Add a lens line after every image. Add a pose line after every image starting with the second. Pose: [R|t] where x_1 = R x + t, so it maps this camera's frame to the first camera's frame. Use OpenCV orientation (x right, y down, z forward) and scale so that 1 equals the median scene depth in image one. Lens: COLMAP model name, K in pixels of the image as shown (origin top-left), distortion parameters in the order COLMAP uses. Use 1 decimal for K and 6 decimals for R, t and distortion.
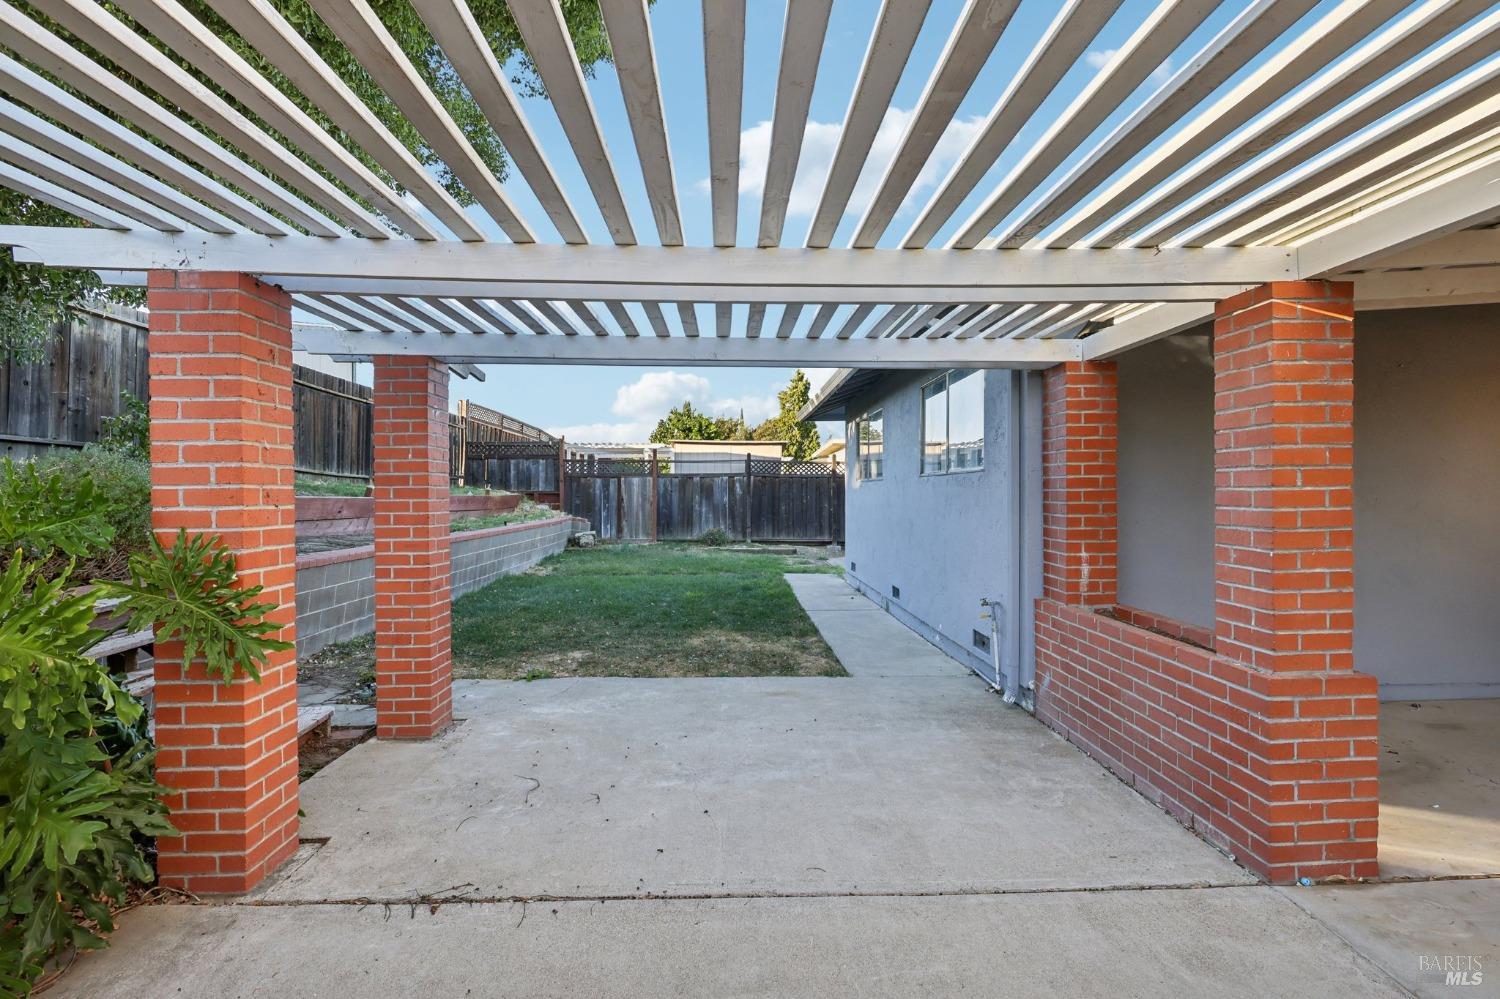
lens RADIAL K [[711.2, 0, 754.5], [0, 711.2, 501.4], [0, 0, 1]] dist [-0.002182, 0.001623]
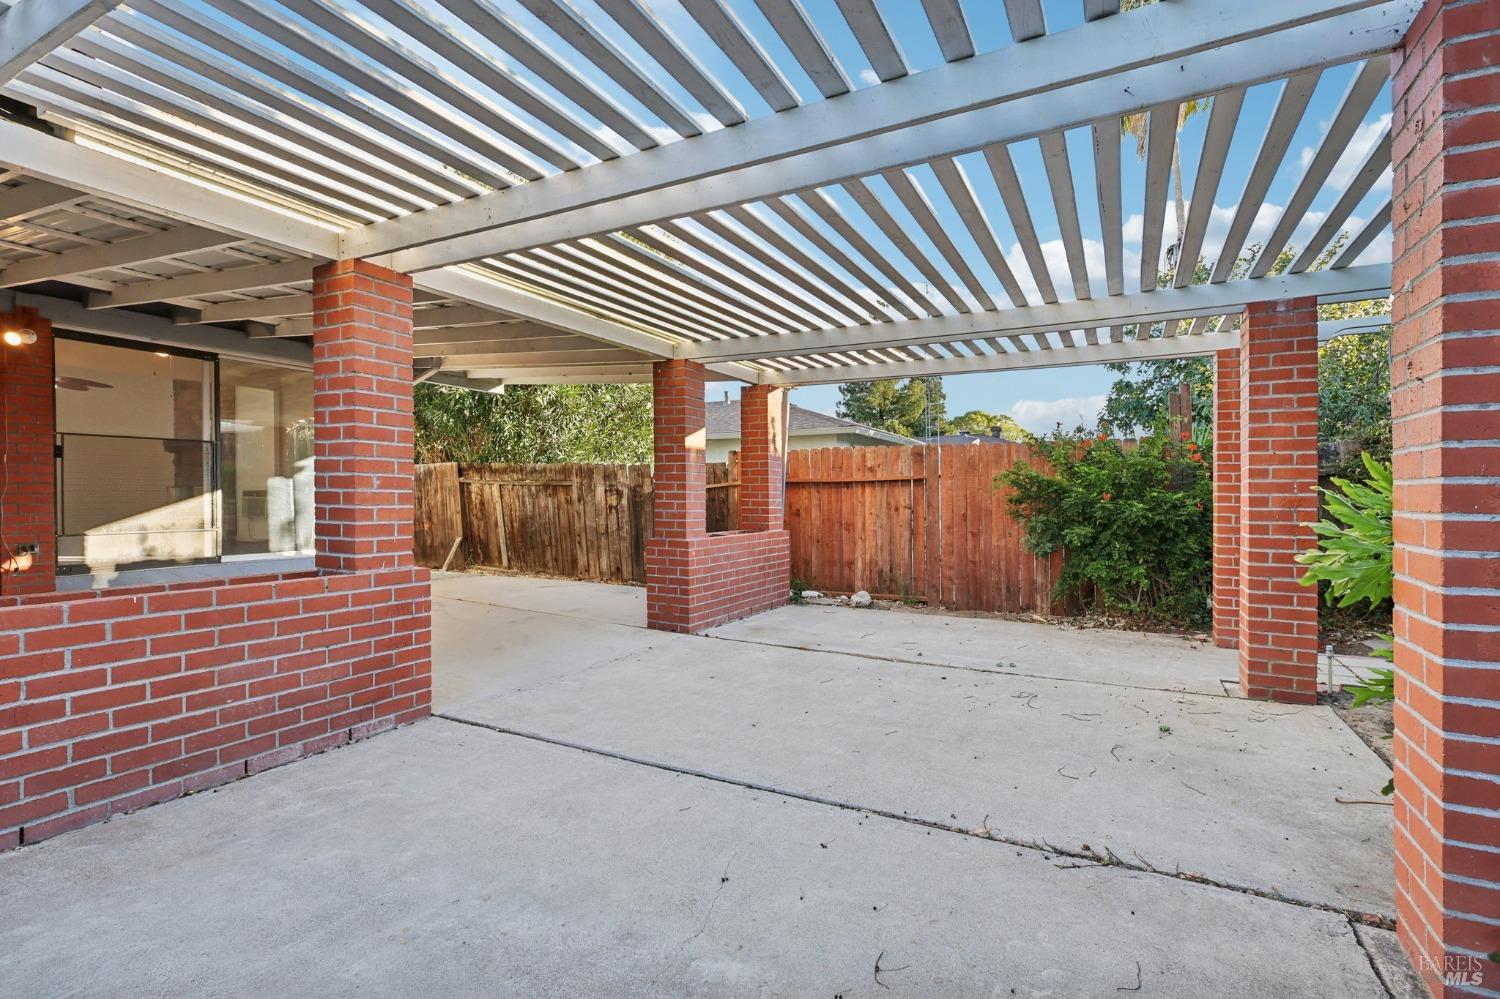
lens RADIAL K [[718.8, 0, 750.0], [0, 718.8, 493.0], [0, 0, 1]] dist [-0.002525, -0.000829]
pose [[-0.866765, 0.003791, 0.498702, -0.373001], [0.007762, 0.999953, 0.005891, 0.074684], [-0.498656, 0.008977, -0.866754, 1.395690]]
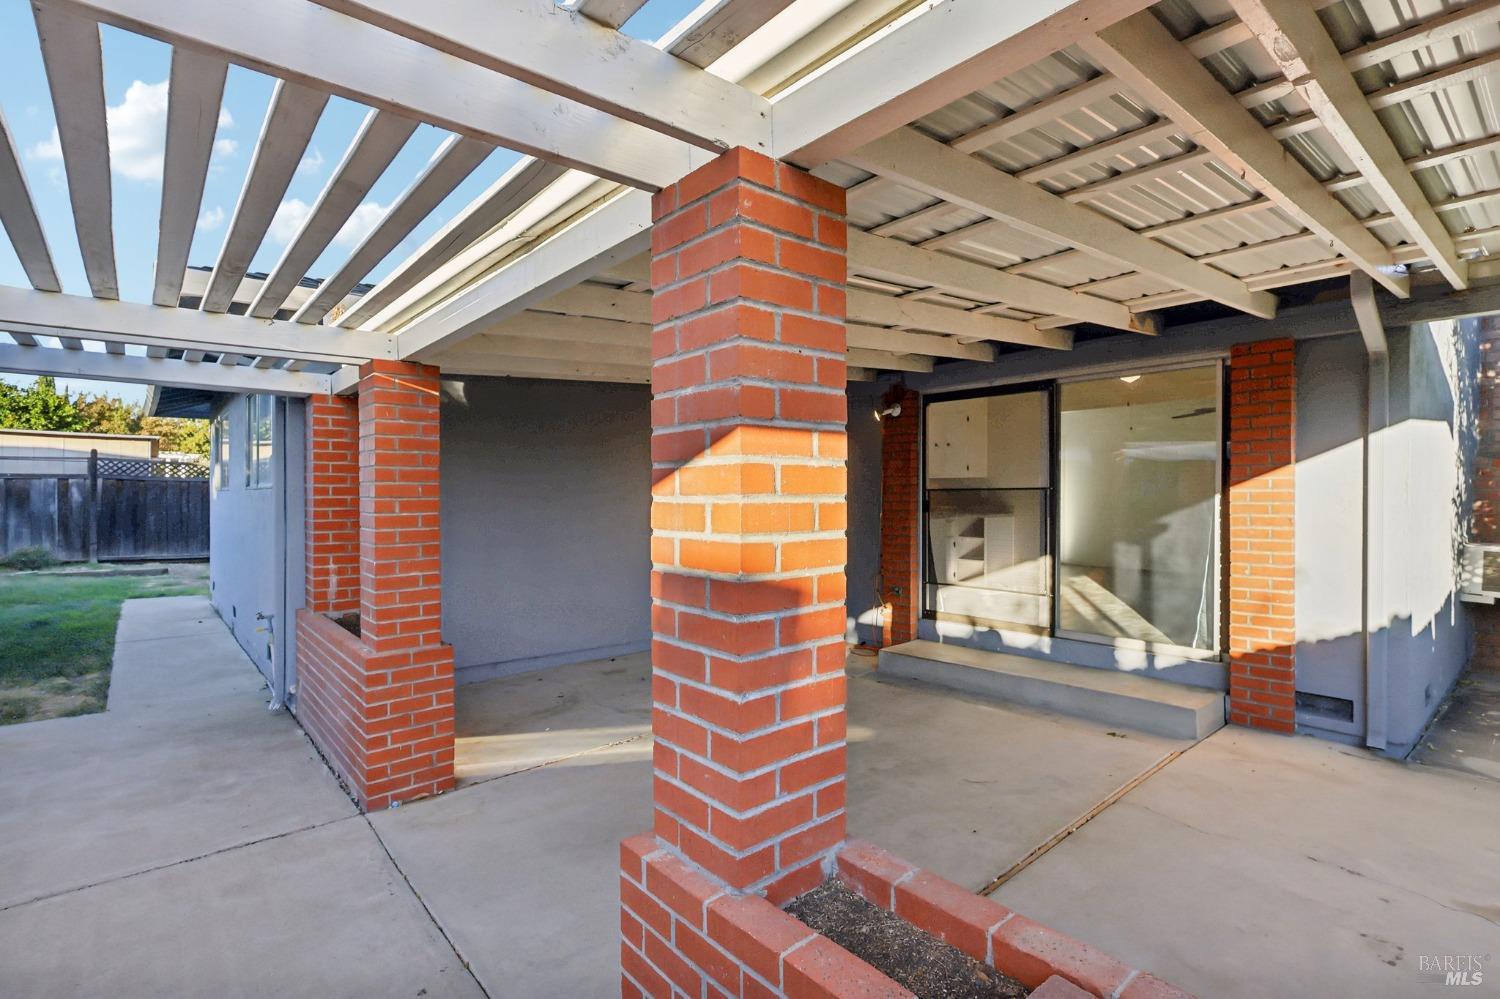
lens RADIAL K [[711.2, 0, 754.5], [0, 711.2, 501.4], [0, 0, 1]] dist [-0.002182, 0.001623]
pose [[0.778140, 0.001083, 0.628091, 0.333359], [0.002011, 0.999989, -0.004215, -0.026698], [-0.628088, 0.004543, 0.778129, -0.358138]]
